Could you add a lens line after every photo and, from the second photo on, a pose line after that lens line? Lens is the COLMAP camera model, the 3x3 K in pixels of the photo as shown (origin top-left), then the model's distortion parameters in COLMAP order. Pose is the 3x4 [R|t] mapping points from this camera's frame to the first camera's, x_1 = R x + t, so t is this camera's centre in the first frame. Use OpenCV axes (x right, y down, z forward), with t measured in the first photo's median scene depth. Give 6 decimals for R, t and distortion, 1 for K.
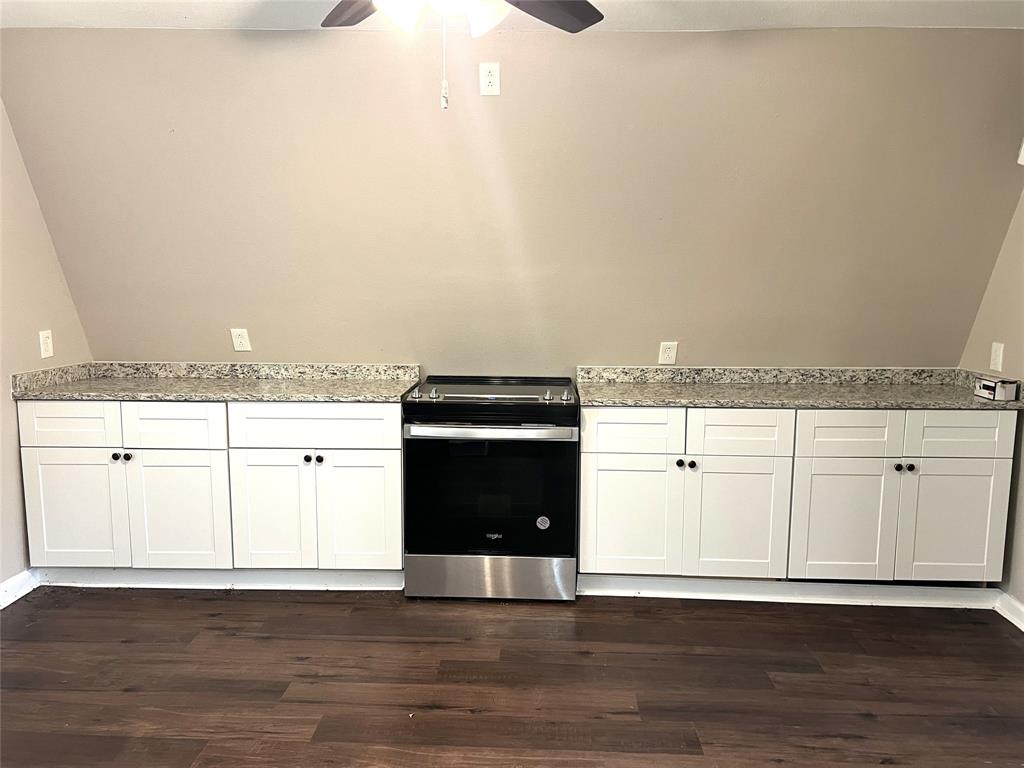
lens RADIAL K [[761.4, 0, 512.0], [0, 761.4, 384.0], [0, 0, 1]] dist [0.003695, 0.002945]
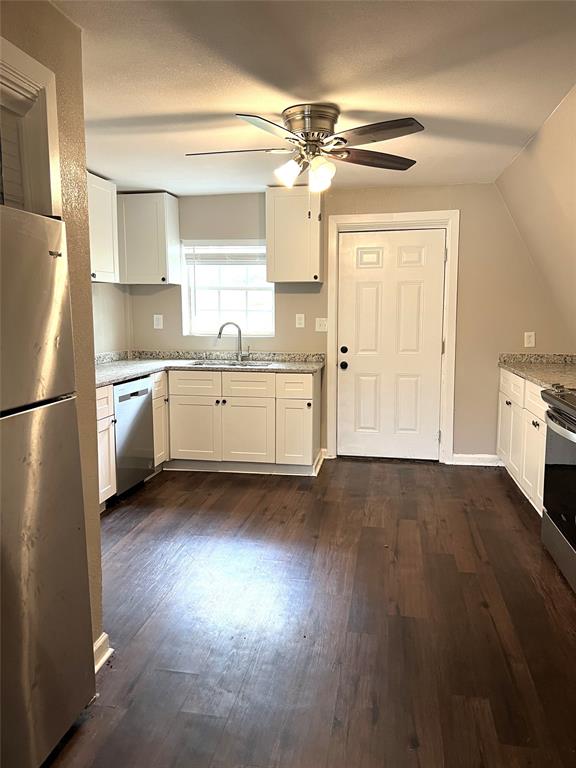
lens RADIAL K [[571.0, 0, 288.0], [0, 571.0, 384.0], [0, 0, 1]] dist [0.003695, 0.002945]
pose [[-0.134568, 0.129873, -0.982357, 1.031061], [-0.125942, 0.981092, 0.146958, -0.096037], [0.982868, 0.143496, -0.115668, 0.765990]]
